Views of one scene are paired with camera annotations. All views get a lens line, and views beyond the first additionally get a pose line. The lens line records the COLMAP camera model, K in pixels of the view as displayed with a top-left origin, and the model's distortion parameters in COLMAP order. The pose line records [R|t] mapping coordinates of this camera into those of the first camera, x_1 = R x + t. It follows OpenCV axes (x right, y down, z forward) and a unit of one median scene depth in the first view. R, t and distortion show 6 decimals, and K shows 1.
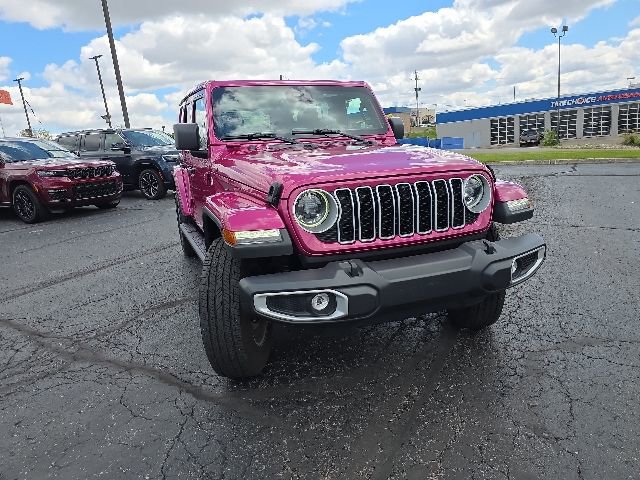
lens RADIAL K [[438.3, 0, 317.7], [0, 438.3, 242.5], [0, 0, 1]] dist [0.055870, -0.049739]
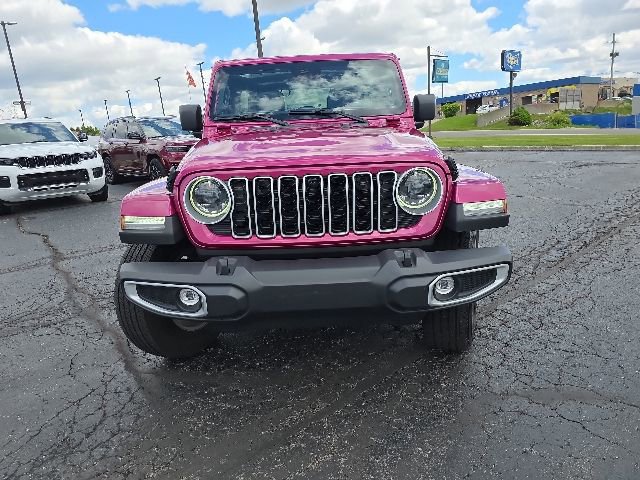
lens RADIAL K [[431.7, 0, 321.1], [0, 431.7, 247.3], [0, 0, 1]] dist [0.058081, -0.059697]
pose [[0.938679, 0.100049, -0.329958, 0.433340], [-0.078133, 0.993803, 0.079062, -0.052224], [0.335823, -0.048433, 0.940679, 0.164722]]
